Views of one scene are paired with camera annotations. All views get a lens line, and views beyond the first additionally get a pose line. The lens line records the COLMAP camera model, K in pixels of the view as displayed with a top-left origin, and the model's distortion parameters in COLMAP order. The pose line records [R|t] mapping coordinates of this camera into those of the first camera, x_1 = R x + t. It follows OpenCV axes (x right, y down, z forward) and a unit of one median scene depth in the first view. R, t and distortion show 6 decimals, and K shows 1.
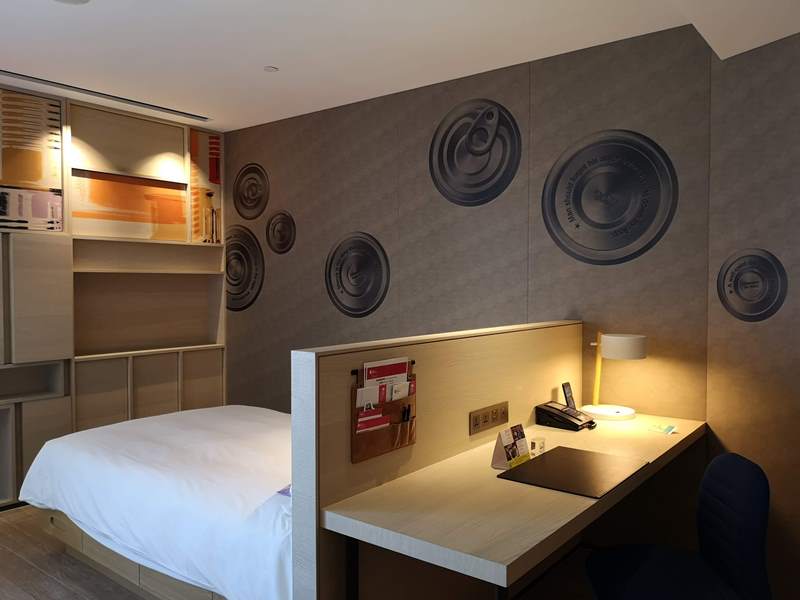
lens RADIAL K [[638.7, 0, 400.0], [0, 638.7, 300.0], [0, 0, 1]] dist [0.003098, -0.002827]
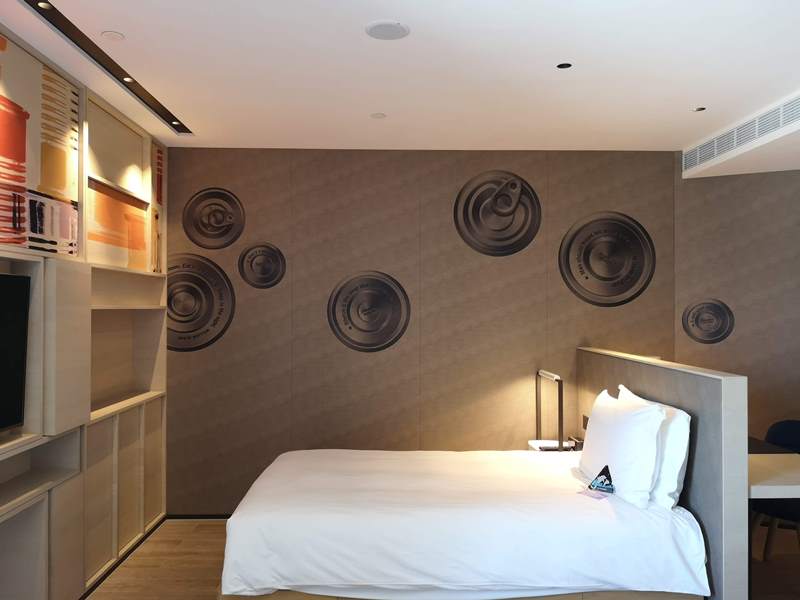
lens RADIAL K [[638.7, 0, 400.0], [0, 638.7, 300.0], [0, 0, 1]] dist [0.003098, -0.002827]
pose [[0.769880, 0.008737, 0.638129, -0.731296], [0.015668, 0.999346, -0.032585, -0.024354], [-0.637997, 0.035084, 0.769239, 0.165360]]
